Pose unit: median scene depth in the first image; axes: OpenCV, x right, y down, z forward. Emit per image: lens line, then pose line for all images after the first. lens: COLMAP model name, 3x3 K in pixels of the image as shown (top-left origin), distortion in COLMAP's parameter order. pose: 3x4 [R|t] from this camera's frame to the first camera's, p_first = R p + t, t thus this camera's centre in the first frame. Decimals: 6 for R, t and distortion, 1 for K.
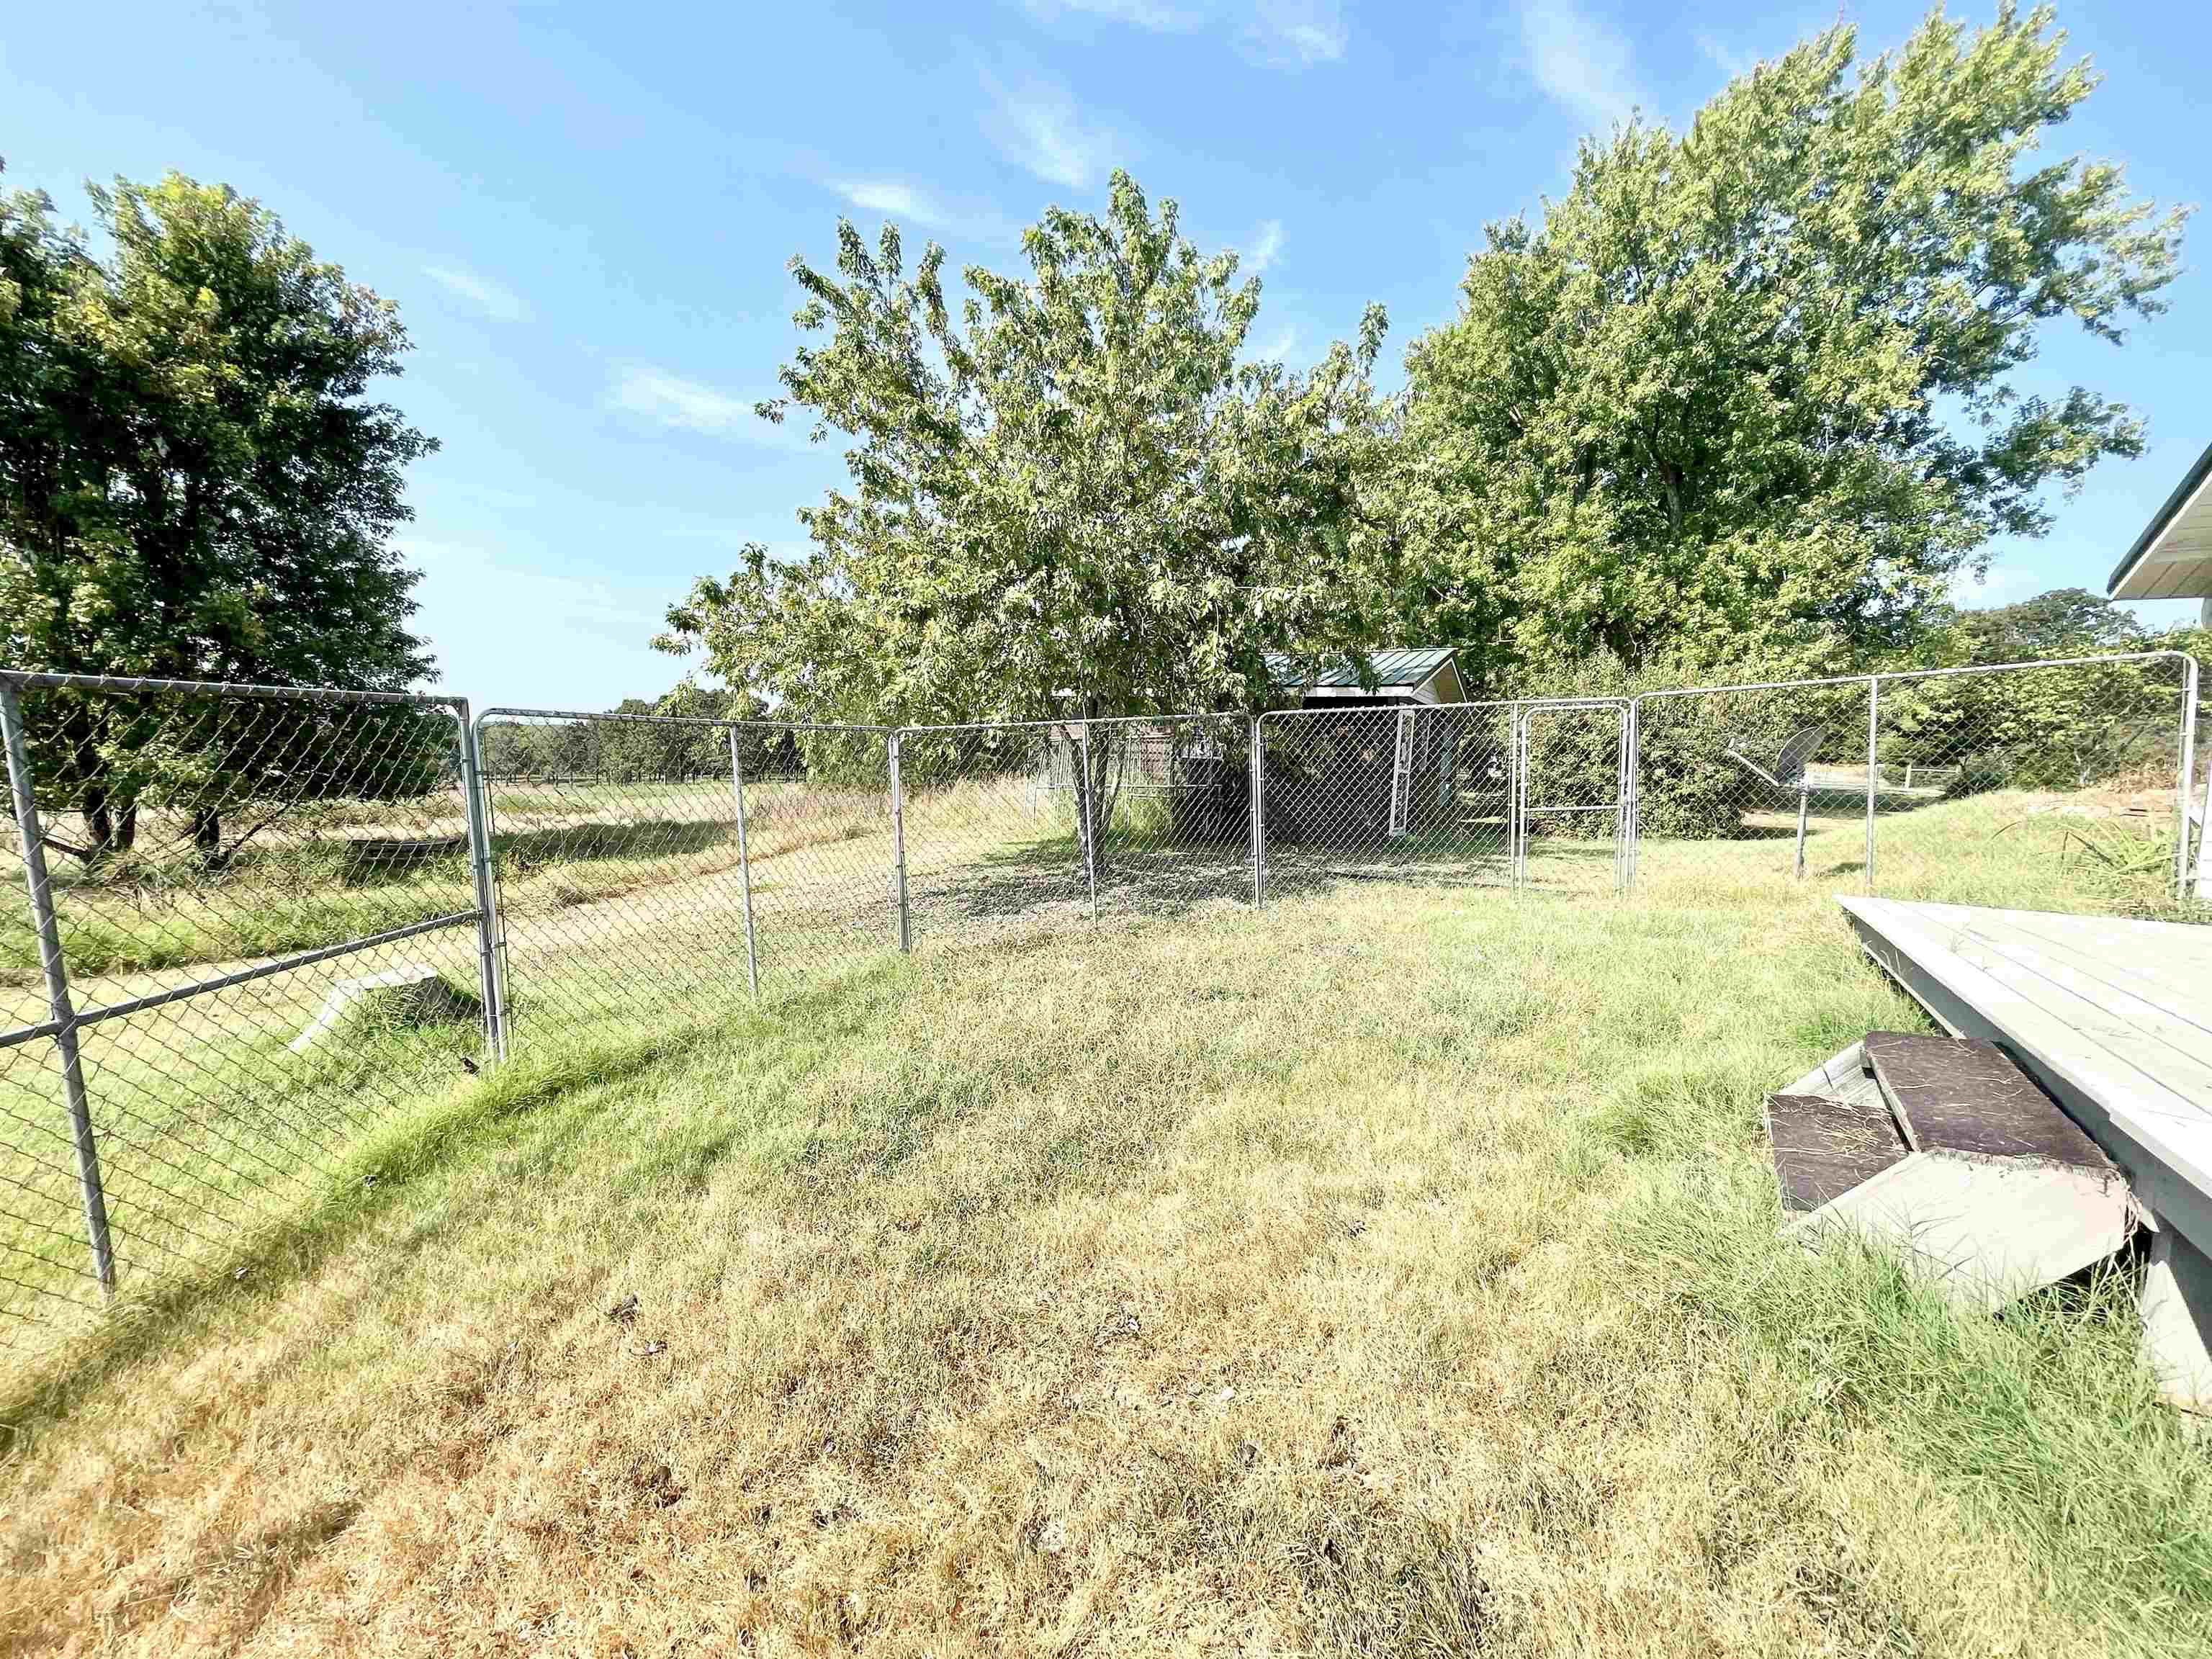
lens RADIAL K [[883.2, 0, 1106.0], [0, 883.2, 829.5], [0, 0, 1]] dist [0.000205, -0.000027]
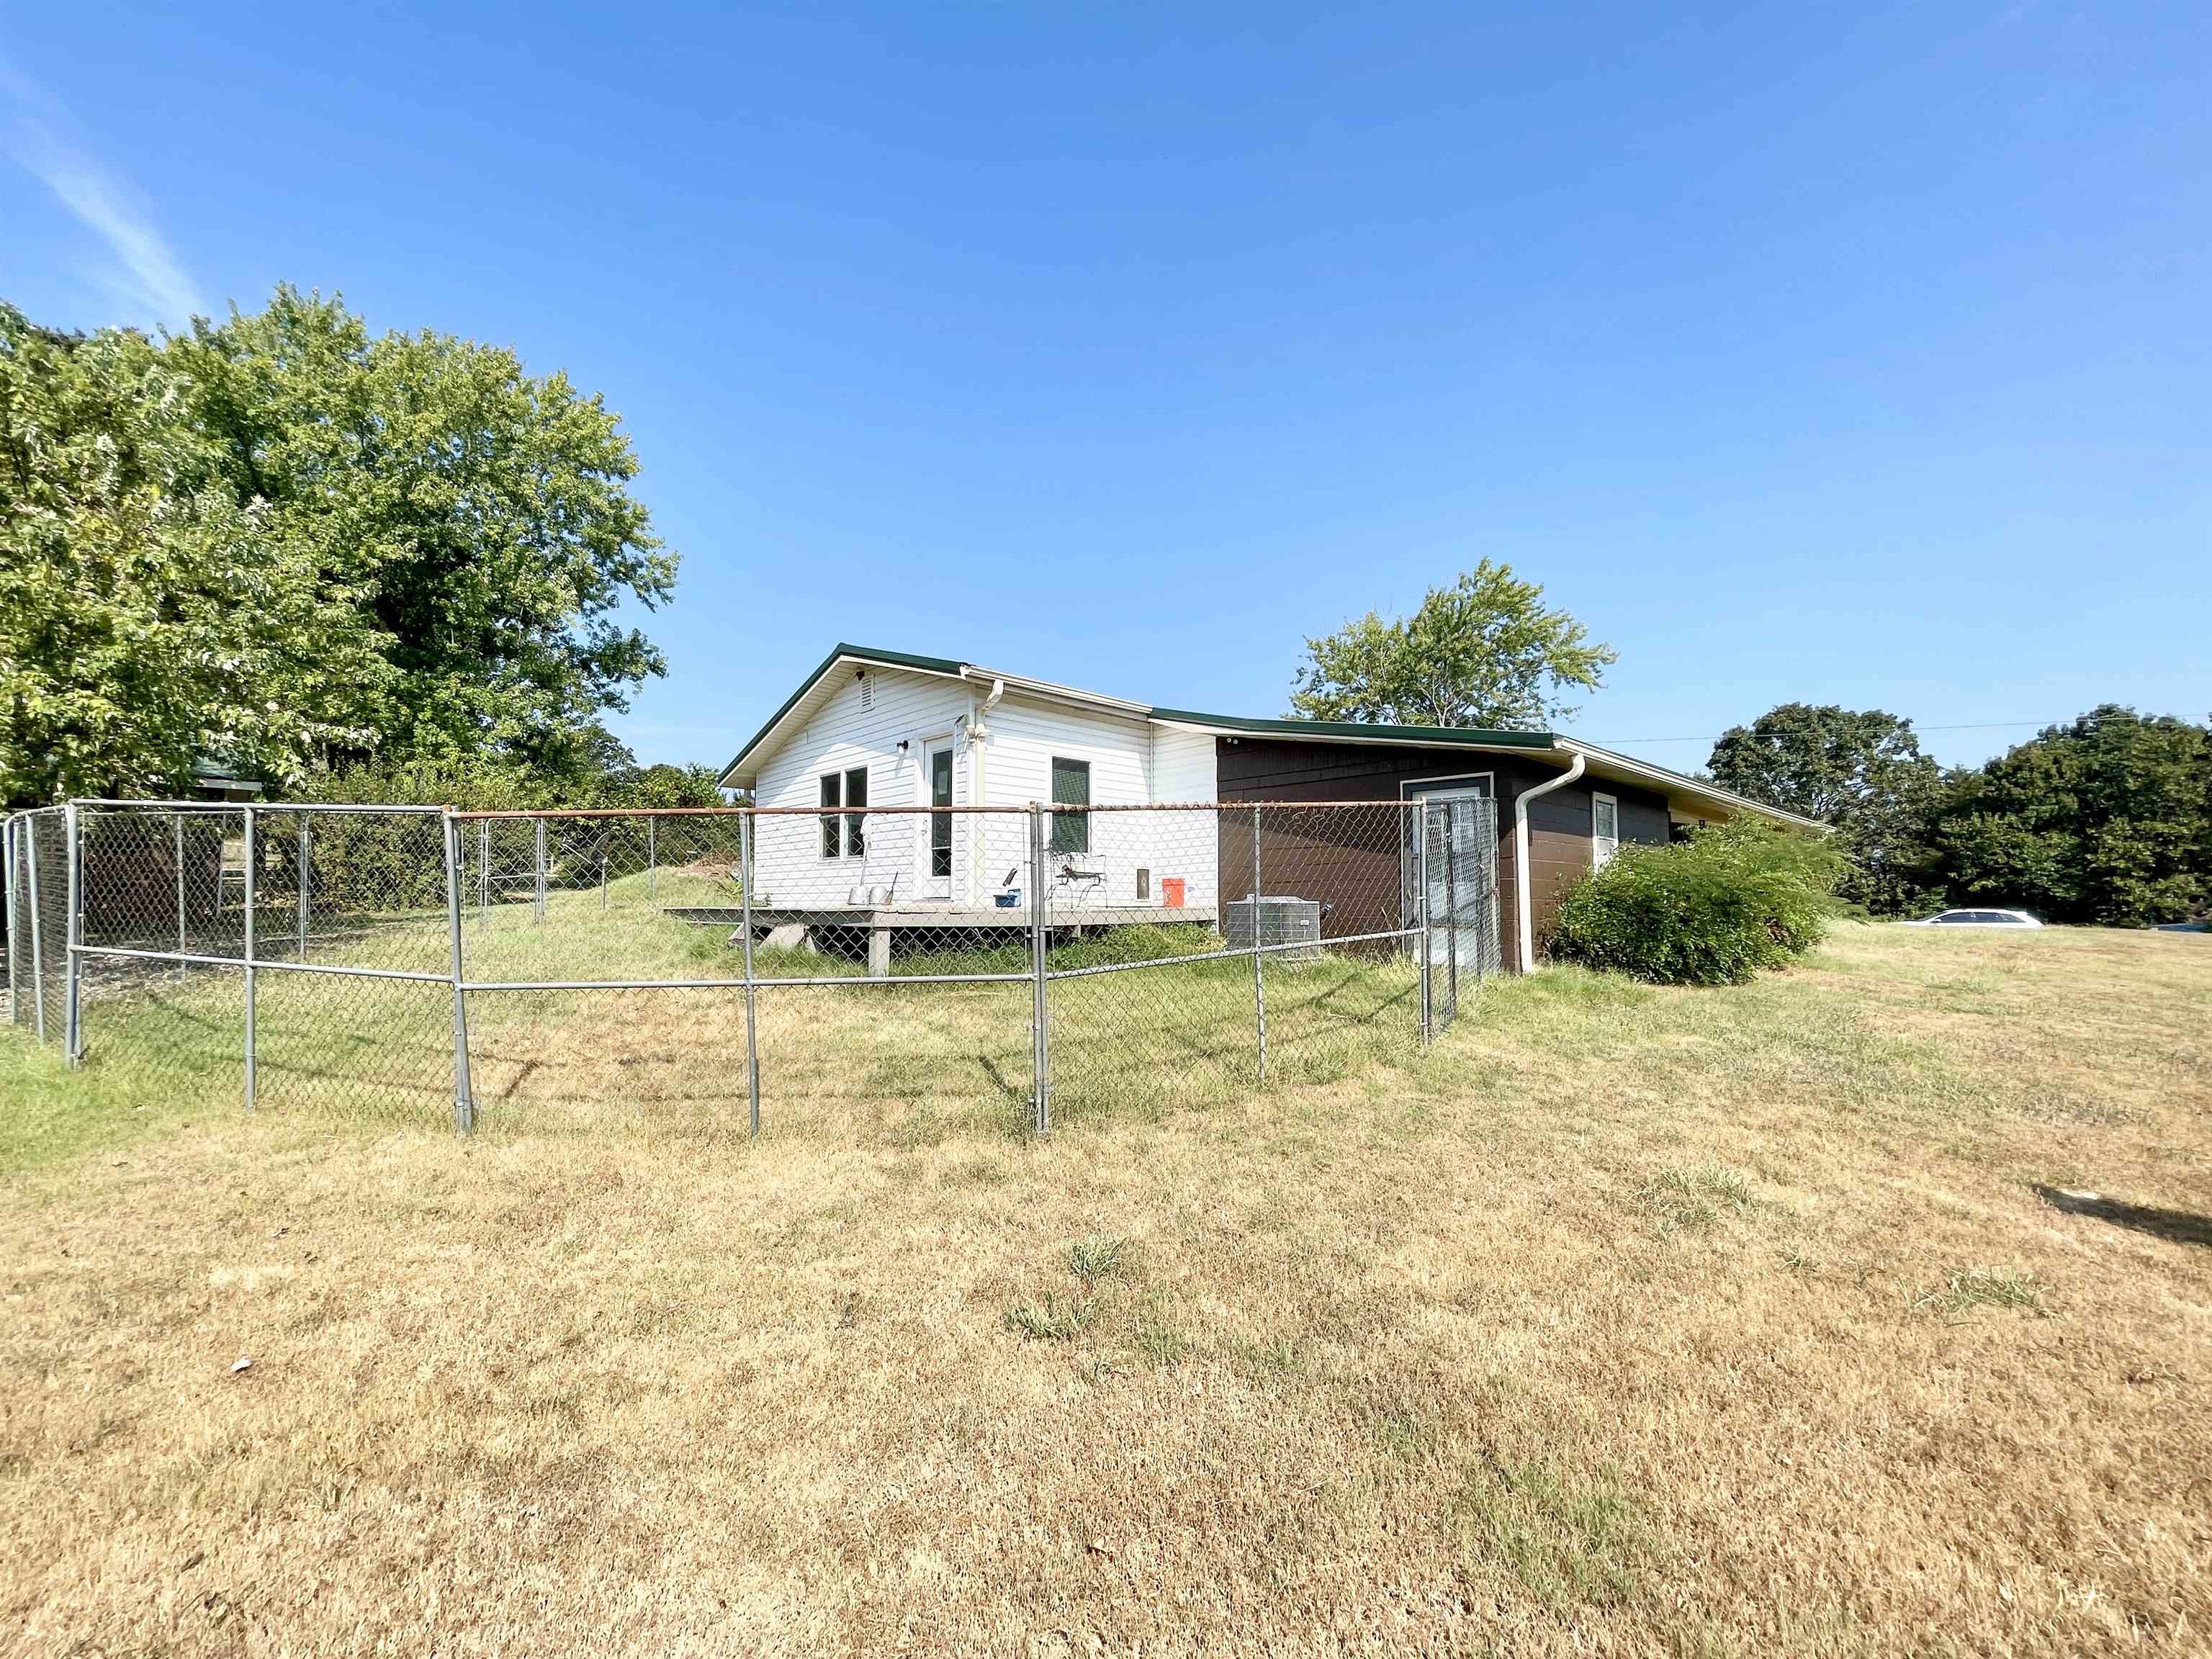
lens RADIAL K [[883.2, 0, 1106.0], [0, 883.2, 829.5], [0, 0, 1]] dist [0.000205, -0.000027]
pose [[0.204746, 0.027479, 0.978429, -0.349085], [0.070884, 0.996565, -0.042822, 0.014853], [-0.976245, 0.078122, 0.202095, -0.181820]]
